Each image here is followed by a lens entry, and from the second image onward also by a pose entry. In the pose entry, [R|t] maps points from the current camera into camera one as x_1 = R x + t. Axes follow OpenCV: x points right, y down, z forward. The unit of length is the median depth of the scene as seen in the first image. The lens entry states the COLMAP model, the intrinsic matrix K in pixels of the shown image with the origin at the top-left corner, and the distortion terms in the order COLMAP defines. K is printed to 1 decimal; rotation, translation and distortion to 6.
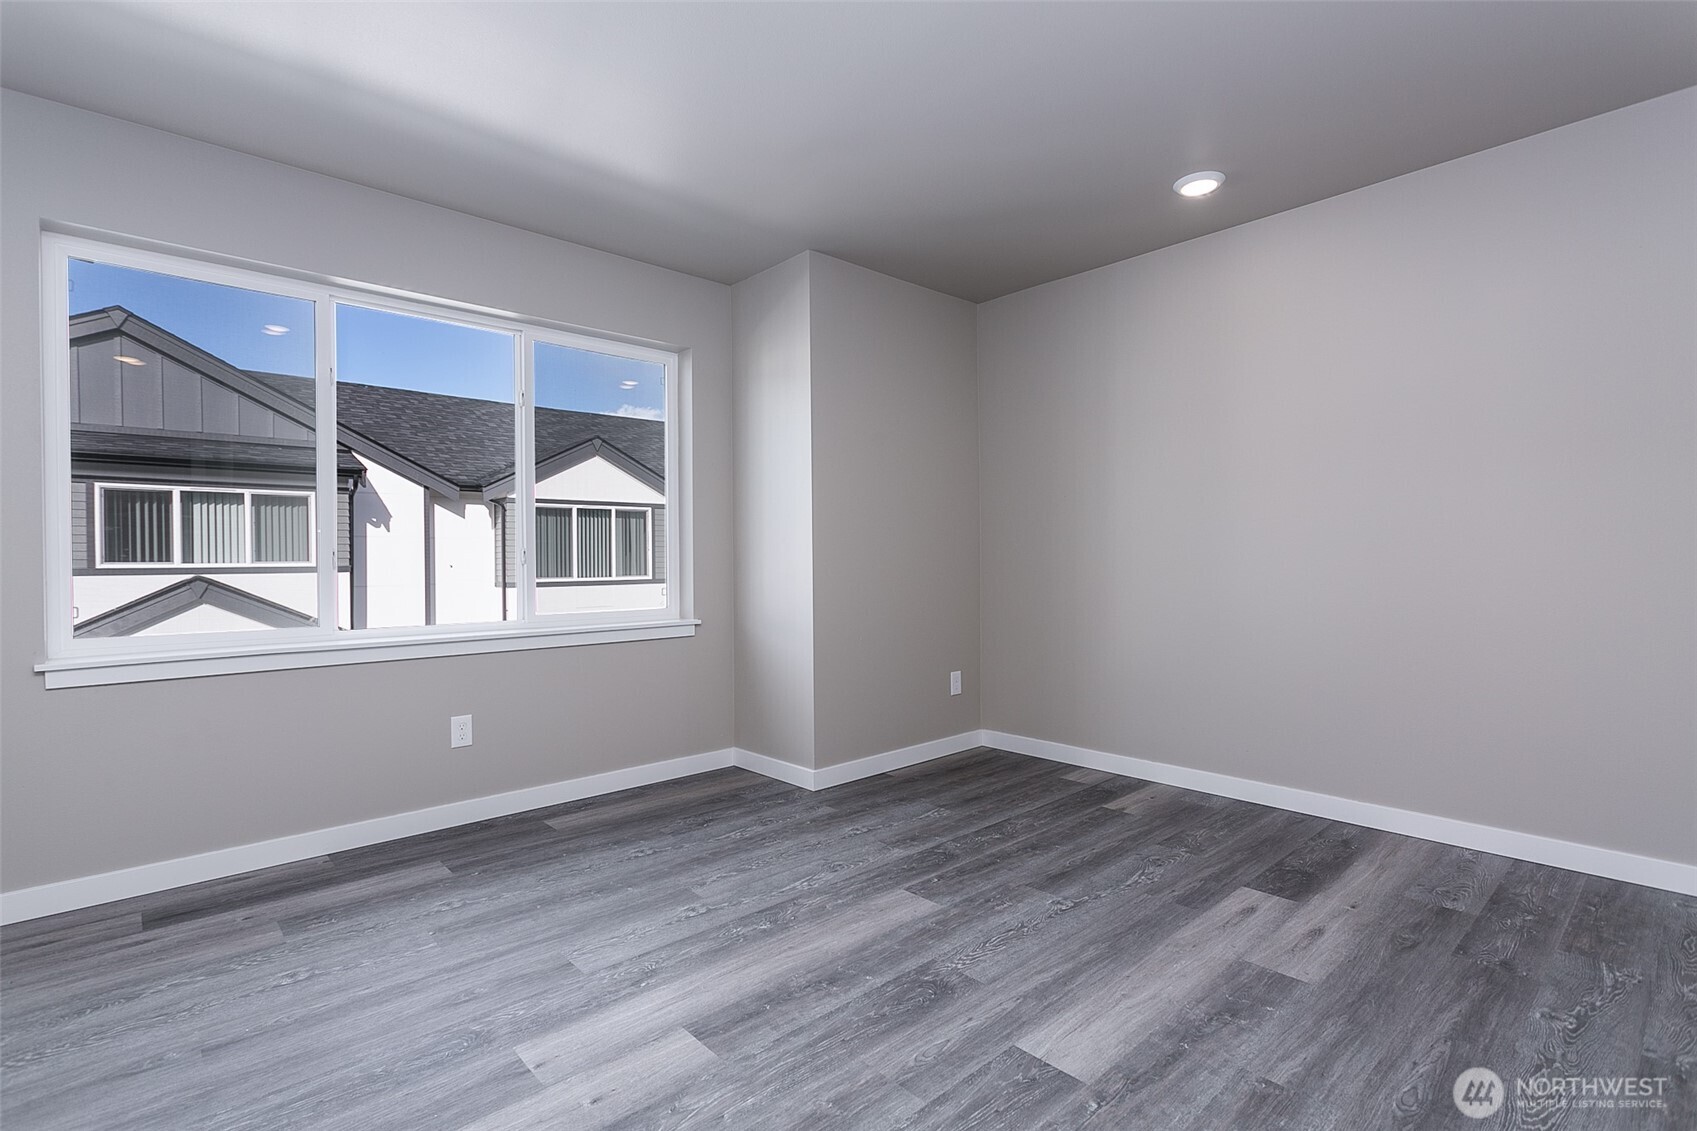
lens RADIAL K [[798.0, 0, 846.9], [0, 798.0, 564.4], [0, 0, 1]] dist [0.000356, 0.000243]
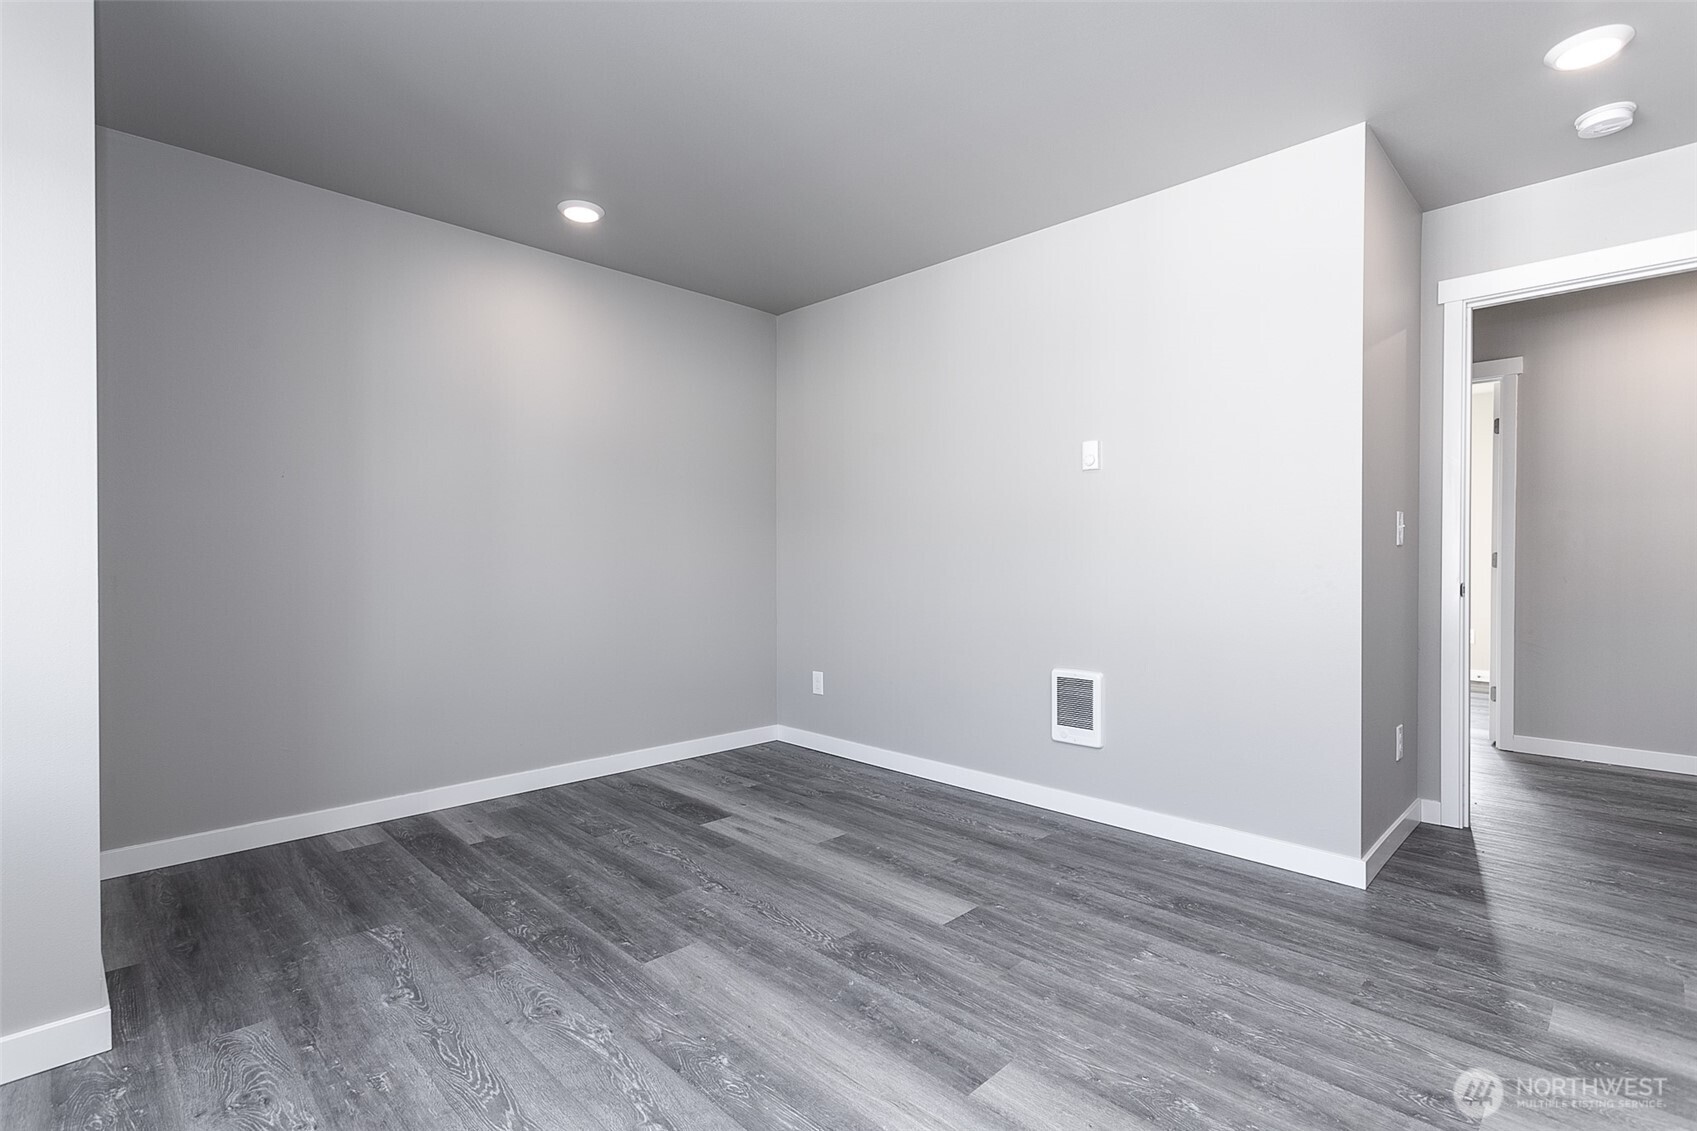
lens RADIAL K [[798.0, 0, 846.9], [0, 798.0, 564.4], [0, 0, 1]] dist [0.000356, 0.000243]
pose [[-0.044955, 0.000342, 0.998989, -0.727239], [0.007428, 0.999972, -0.000008, -0.000712], [-0.998961, 0.007421, -0.044957, 0.792480]]
